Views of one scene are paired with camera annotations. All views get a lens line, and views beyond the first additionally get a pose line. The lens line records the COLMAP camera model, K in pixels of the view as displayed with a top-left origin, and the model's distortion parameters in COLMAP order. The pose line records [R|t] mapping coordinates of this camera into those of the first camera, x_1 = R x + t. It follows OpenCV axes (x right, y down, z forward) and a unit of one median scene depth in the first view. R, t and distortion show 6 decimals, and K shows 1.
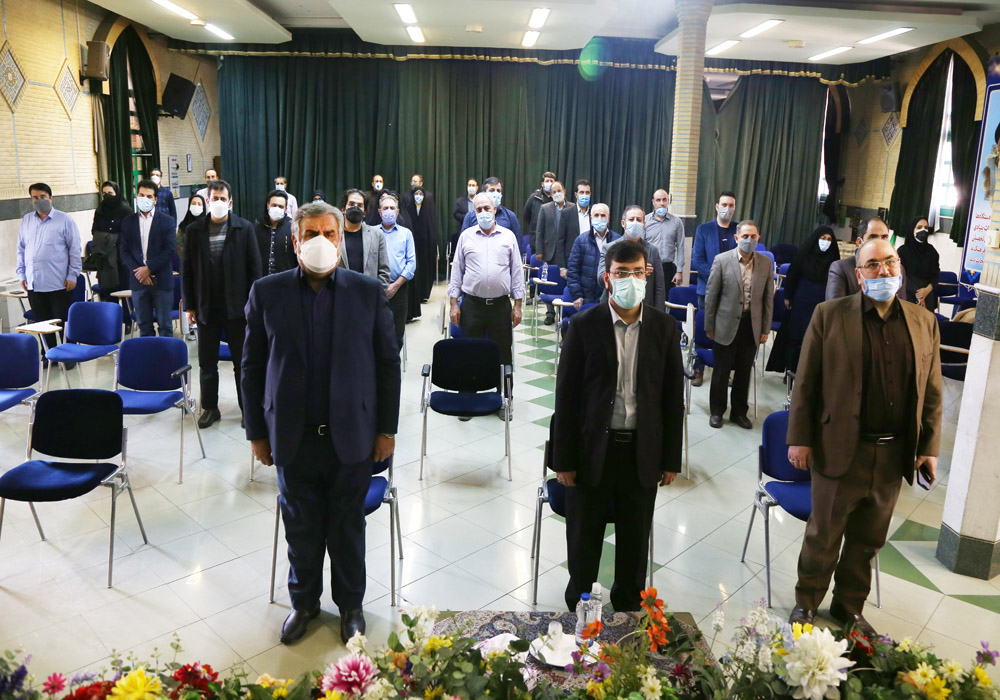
lens RADIAL K [[903.1, 0, 498.3], [0, 903.1, 372.6], [0, 0, 1]] dist [-0.126938, 0.130046]
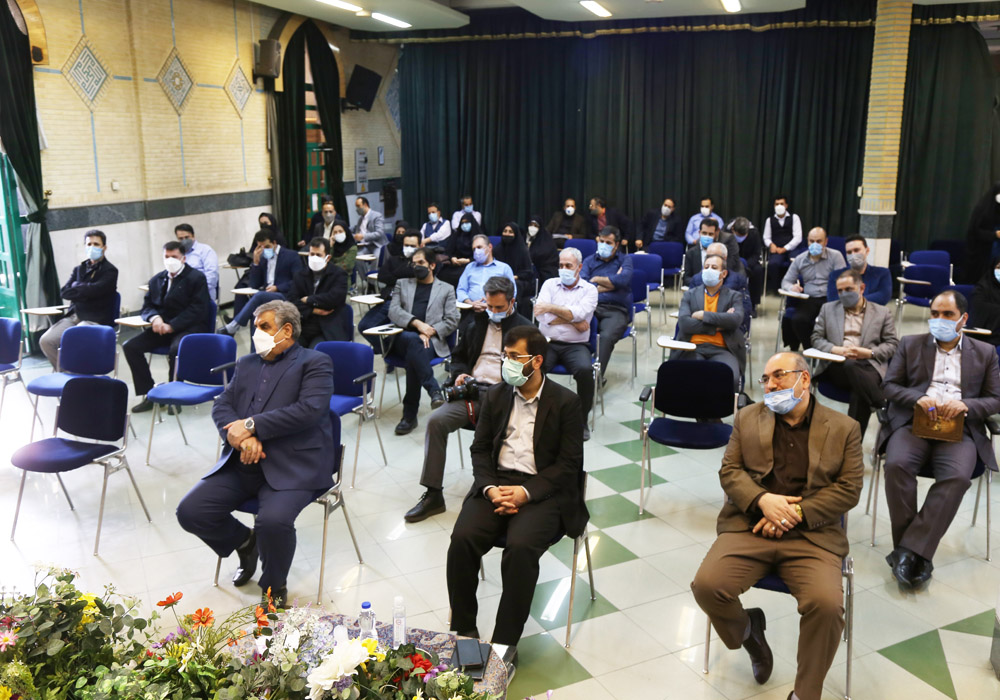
lens RADIAL K [[1095.5, 0, 551.3], [0, 1095.5, 393.6], [0, 0, 1]] dist [-0.070889, 0.228494]
pose [[0.922107, 0.061998, -0.381935, 0.321012], [-0.058840, 0.998068, 0.019955, -0.012442], [0.382435, 0.004072, 0.923974, -0.033484]]
